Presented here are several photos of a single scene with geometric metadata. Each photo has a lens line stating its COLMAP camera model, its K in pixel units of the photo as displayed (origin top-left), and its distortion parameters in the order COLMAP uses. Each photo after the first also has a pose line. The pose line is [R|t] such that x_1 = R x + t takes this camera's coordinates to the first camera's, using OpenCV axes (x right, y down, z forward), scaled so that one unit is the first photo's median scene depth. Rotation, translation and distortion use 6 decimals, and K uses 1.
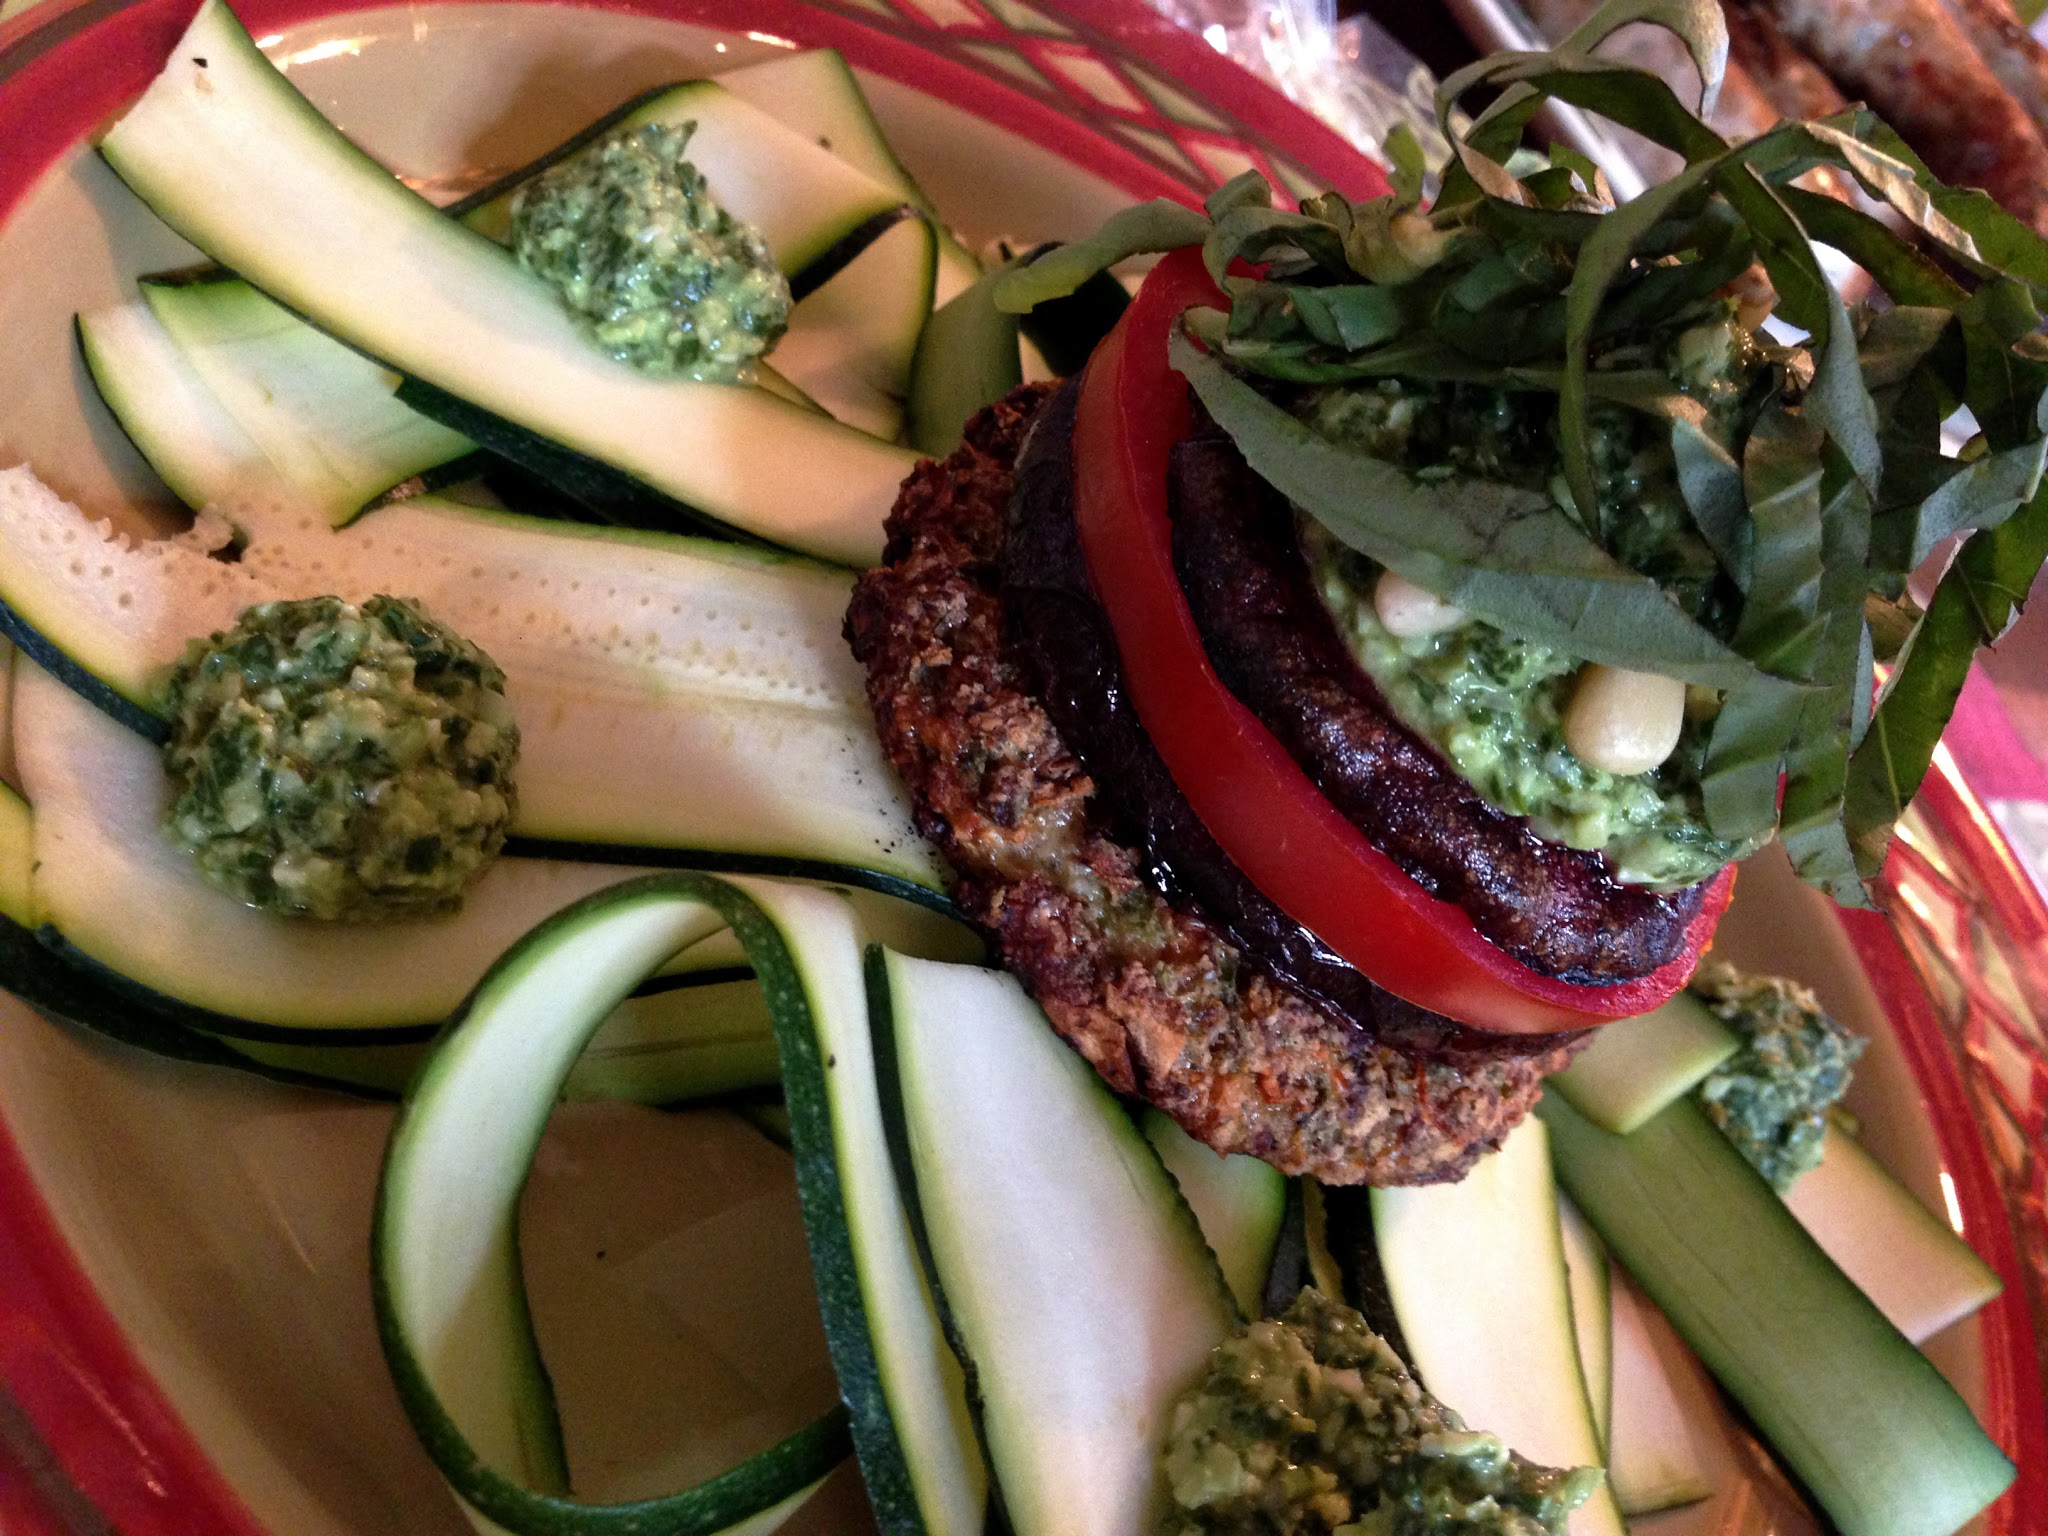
lens RADIAL K [[1962.6, 0, 1025.2], [0, 1962.6, 768.1], [0, 0, 1]] dist [0.051469, 0.000000]
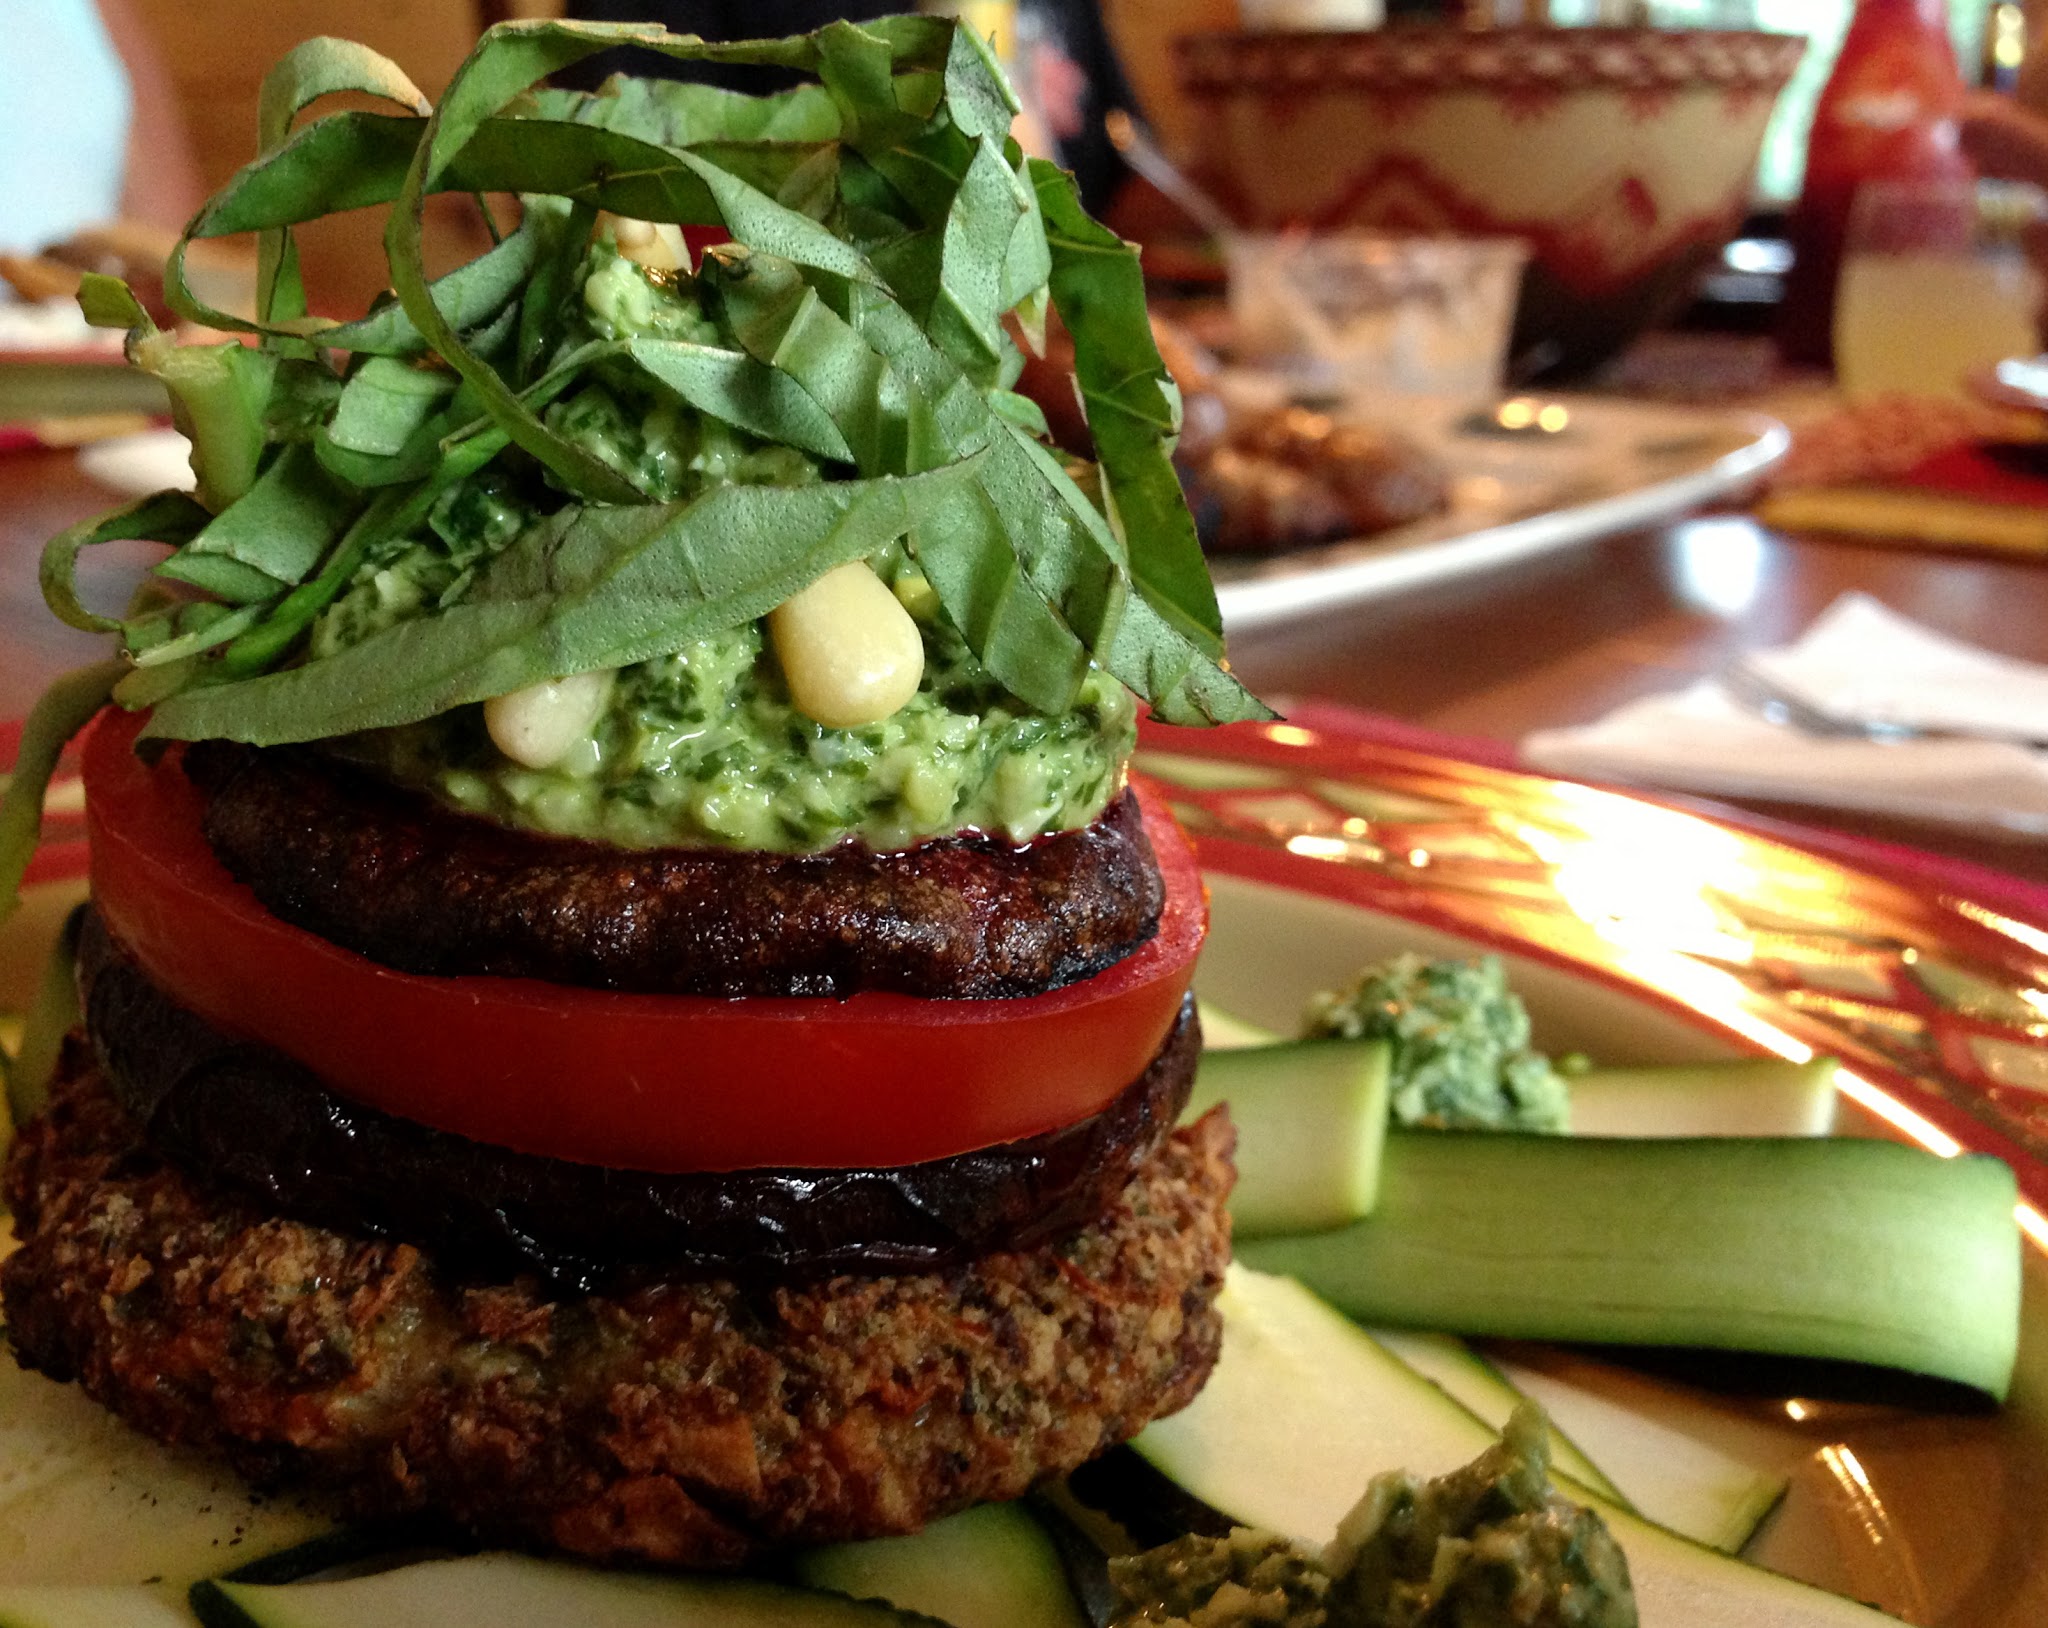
lens RADIAL K [[2164.7, 0, 1023.4], [0, 2164.7, 814.9], [0, 0, 1]] dist [0.020836, 0.000000]
pose [[0.723329, -0.614347, 0.315234, 0.042580], [0.685907, 0.691856, -0.225537, 0.225103], [-0.079538, 0.379359, 0.921825, 0.212345]]
